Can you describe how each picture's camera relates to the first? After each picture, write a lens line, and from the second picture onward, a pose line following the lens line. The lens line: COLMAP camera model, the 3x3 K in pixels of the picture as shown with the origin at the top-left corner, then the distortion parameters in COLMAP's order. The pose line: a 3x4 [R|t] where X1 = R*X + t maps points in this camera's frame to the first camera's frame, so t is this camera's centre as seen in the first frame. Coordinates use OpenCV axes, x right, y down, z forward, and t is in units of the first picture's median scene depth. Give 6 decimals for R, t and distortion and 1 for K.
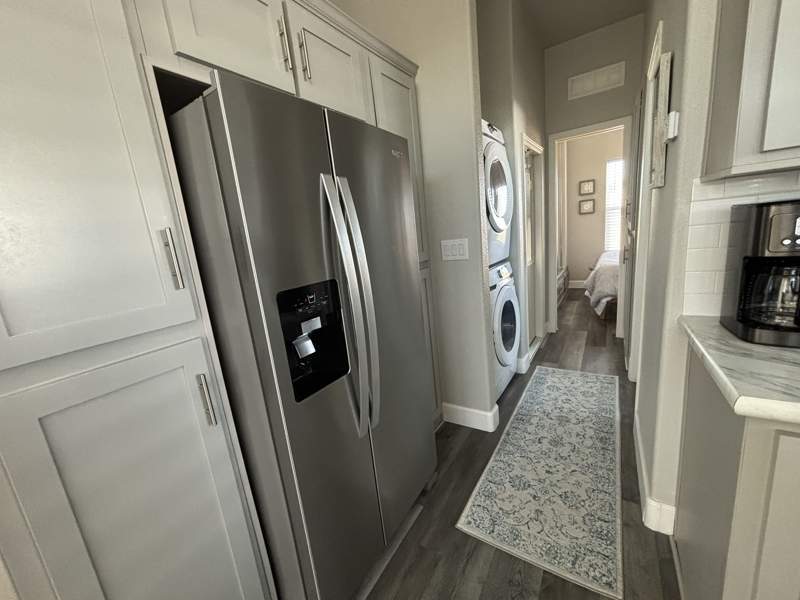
lens RADIAL K [[323.0, 0, 398.2], [0, 323.0, 300.2], [0, 0, 1]] dist [-0.002004, -0.000494]
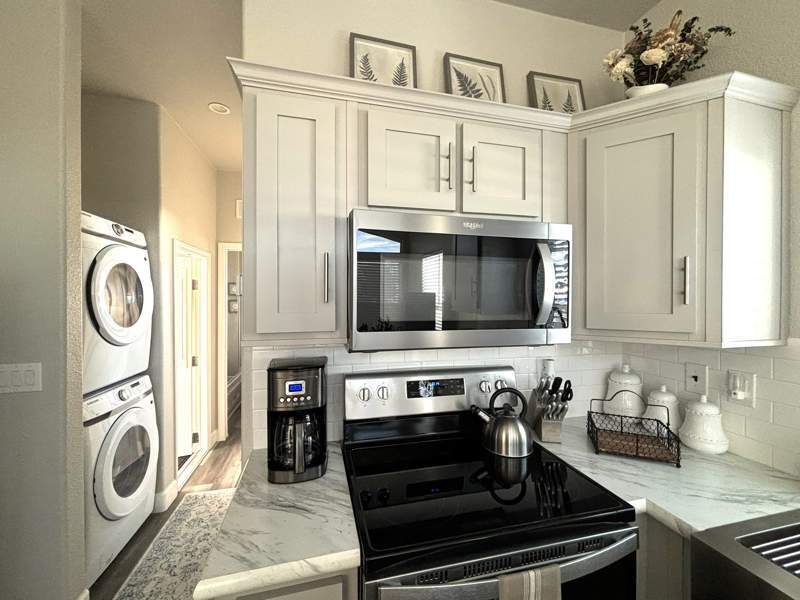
lens RADIAL K [[323.0, 0, 398.2], [0, 323.0, 300.2], [0, 0, 1]] dist [-0.002004, -0.000494]
pose [[0.684821, 0.104272, 0.721213, 0.223521], [0.078901, 0.973281, -0.215636, -0.104993], [-0.724428, 0.204576, 0.658296, -0.114911]]
